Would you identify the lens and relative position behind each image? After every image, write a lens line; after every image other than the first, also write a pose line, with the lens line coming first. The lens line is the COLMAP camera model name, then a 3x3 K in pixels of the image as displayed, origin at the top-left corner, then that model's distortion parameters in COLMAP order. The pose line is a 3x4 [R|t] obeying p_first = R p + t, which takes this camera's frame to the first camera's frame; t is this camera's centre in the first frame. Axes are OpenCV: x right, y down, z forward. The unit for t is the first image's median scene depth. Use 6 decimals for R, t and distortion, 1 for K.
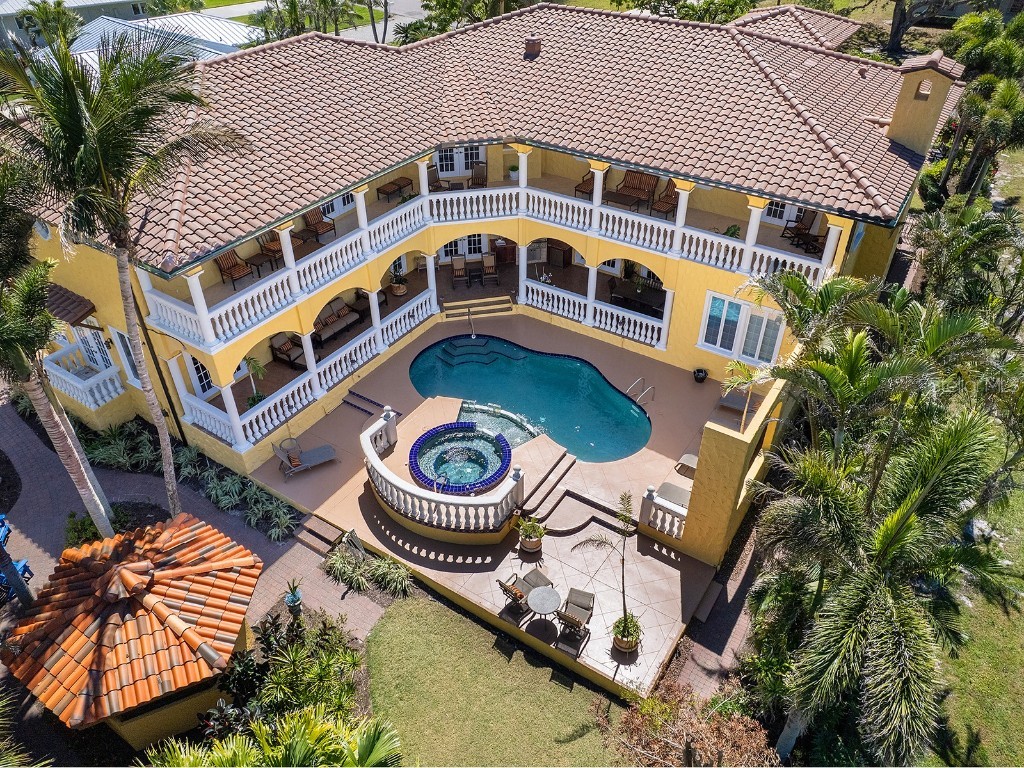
lens RADIAL K [[727.4, 0, 512.0], [0, 727.4, 384.0], [0, 0, 1]] dist [-0.068464, 0.055911]
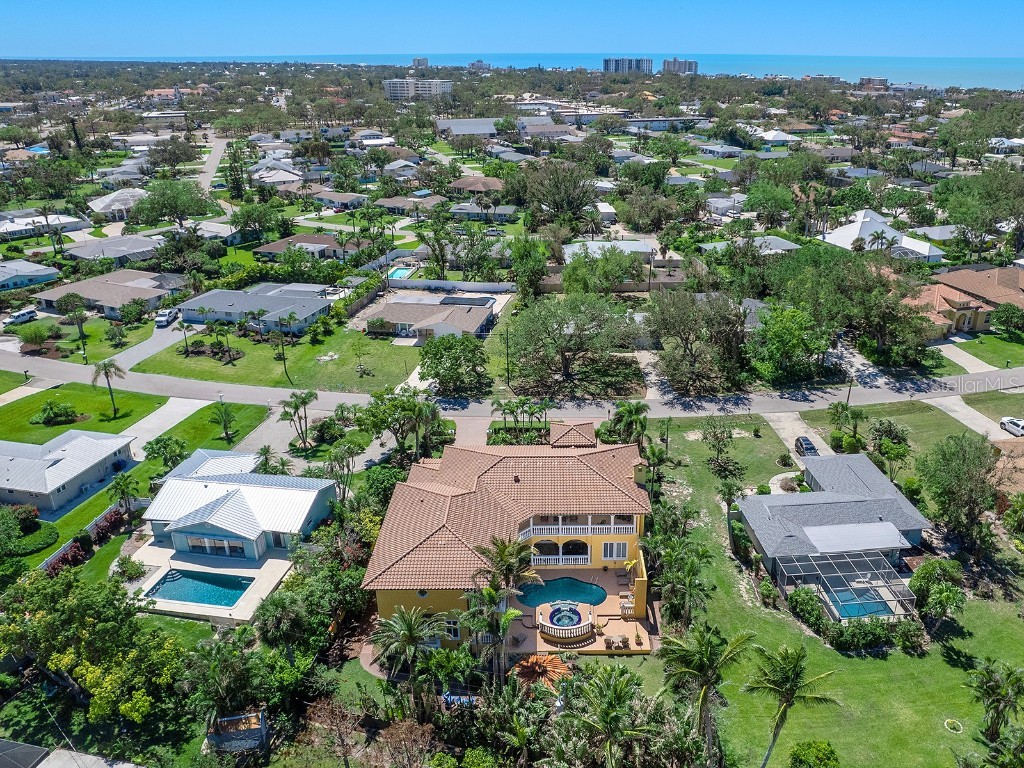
lens RADIAL K [[790.6, 0, 548.3], [0, 790.6, 384.1], [0, 0, 1]] dist [-0.039839, 0.002751]
pose [[0.836611, -0.216772, 0.503082, -1.632110], [0.336242, 0.928222, -0.159200, -0.322966], [-0.432462, 0.302346, 0.849449, -2.195461]]
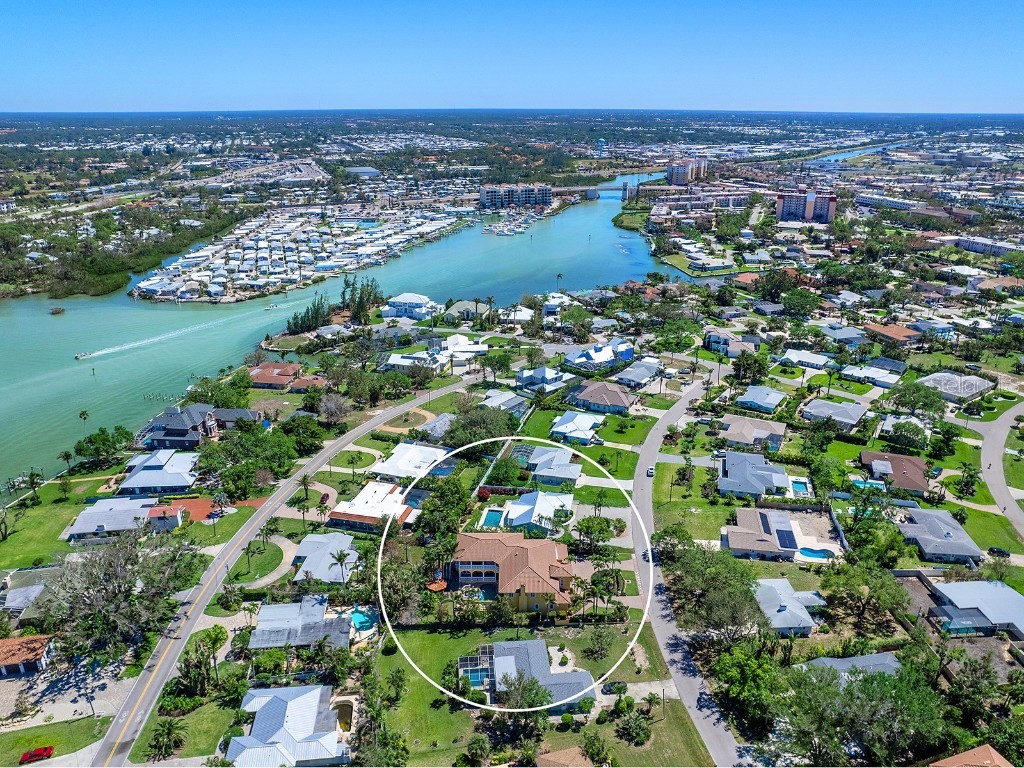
lens RADIAL K [[710.8, 0, 512.0], [0, 710.8, 384.0], [0, 0, 1]] dist [-0.036829, -0.001089]
pose [[0.548055, 0.294122, -0.783025, 5.949258], [-0.512067, 0.858189, -0.036051, -1.949407], [0.661380, 0.420719, 0.620945, -4.857219]]
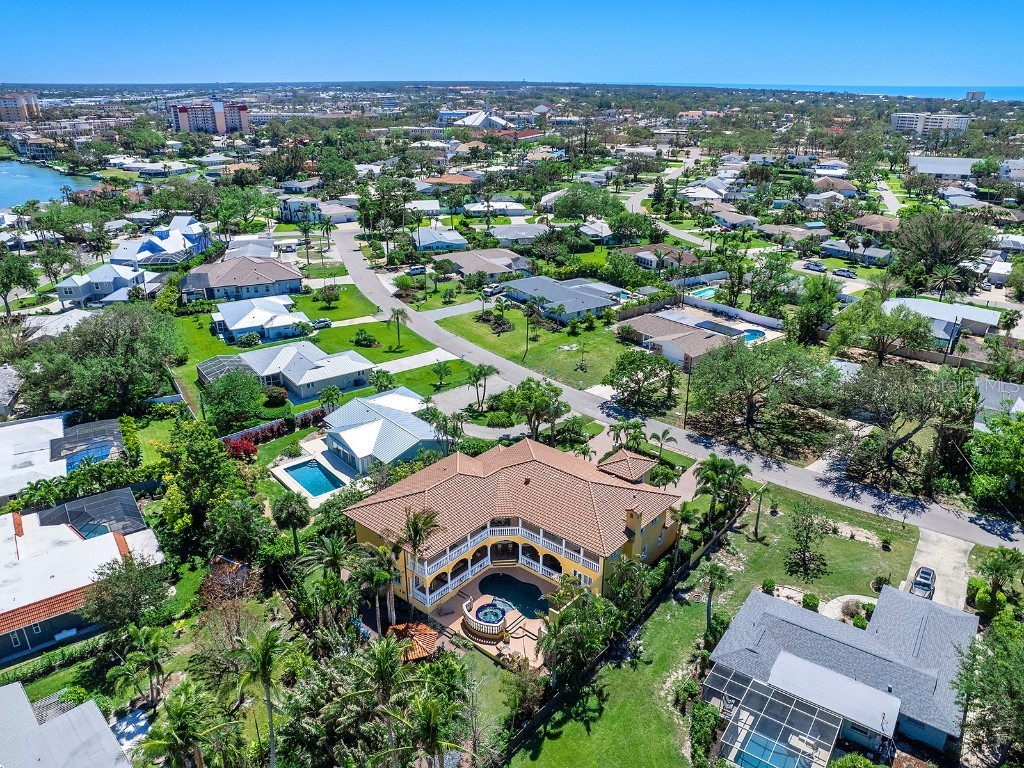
lens RADIAL K [[727.4, 0, 512.0], [0, 727.4, 384.0], [0, 0, 1]] dist [-0.068464, 0.055911]
pose [[0.991329, 0.050965, -0.121117, 0.381140], [-0.079953, 0.965411, -0.248172, -0.106507], [0.104279, 0.255704, 0.961115, -2.510224]]
